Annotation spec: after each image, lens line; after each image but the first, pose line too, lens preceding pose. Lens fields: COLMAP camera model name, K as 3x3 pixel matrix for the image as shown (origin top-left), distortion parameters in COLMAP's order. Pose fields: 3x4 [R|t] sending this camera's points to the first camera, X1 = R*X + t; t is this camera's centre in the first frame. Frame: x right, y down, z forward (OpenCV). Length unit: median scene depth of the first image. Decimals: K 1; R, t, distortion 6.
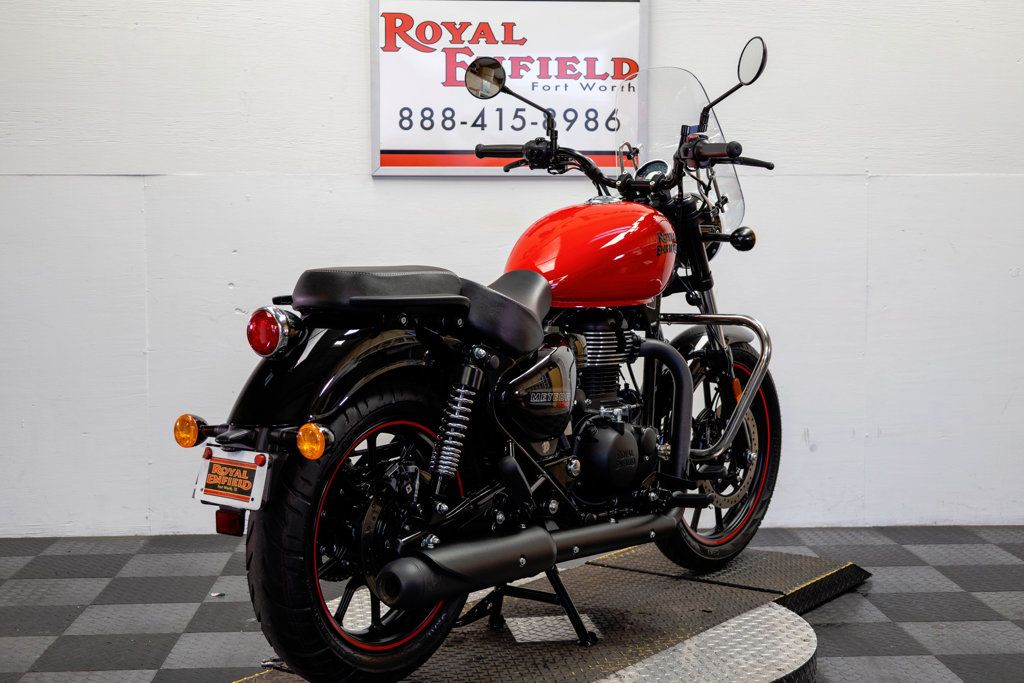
lens RADIAL K [[1448.2, 0, 518.4], [0, 1448.2, 341.1], [0, 0, 1]] dist [0.011789, 0.000000]
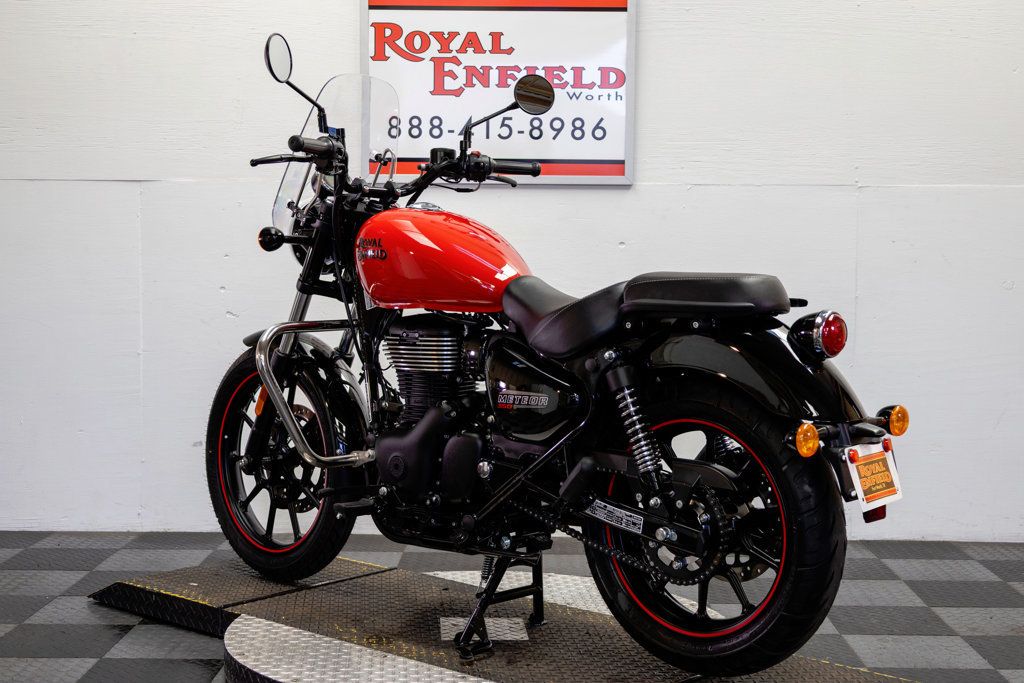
lens RADIAL K [[1458.1, 0, 511.9], [0, 1458.1, 344.7], [0, 0, 1]] dist [0.021477, 0.000000]
pose [[0.997417, 0.014549, -0.070343, 0.078753], [-0.014849, 0.999883, -0.003739, 0.001755], [0.070281, 0.004774, 0.997516, -0.013465]]
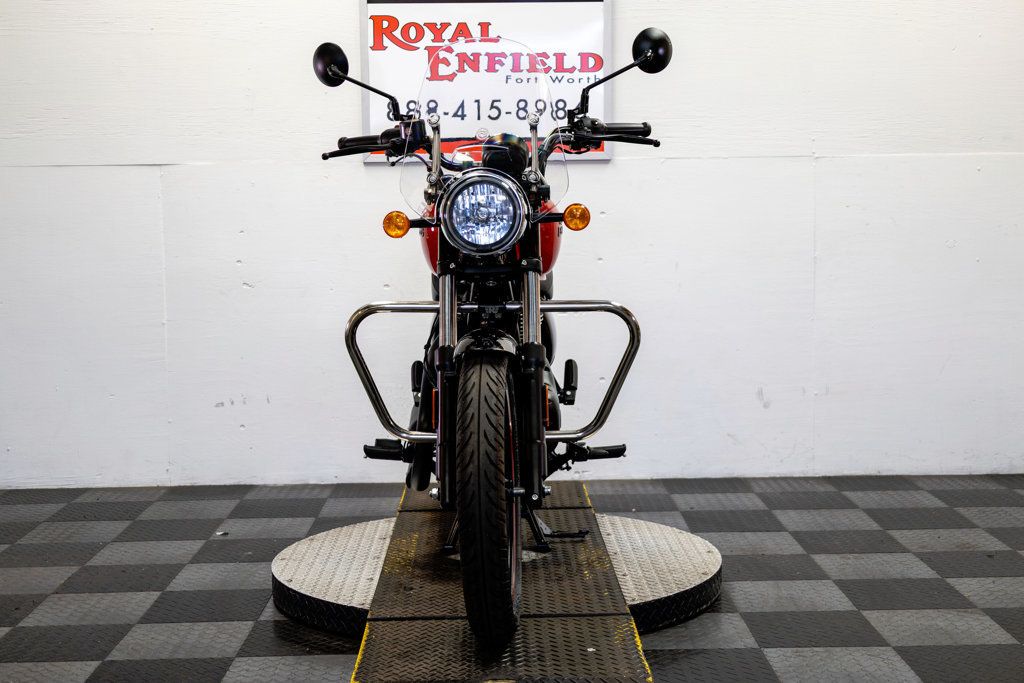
lens RADIAL K [[1448.2, 0, 515.7], [0, 1448.2, 339.5], [0, 0, 1]] dist [0.011789, 0.000000]
pose [[0.999182, -0.007401, -0.039752, 0.059176], [0.008172, 0.999781, 0.019279, 0.001274], [0.039601, -0.019588, 0.999024, -0.109327]]
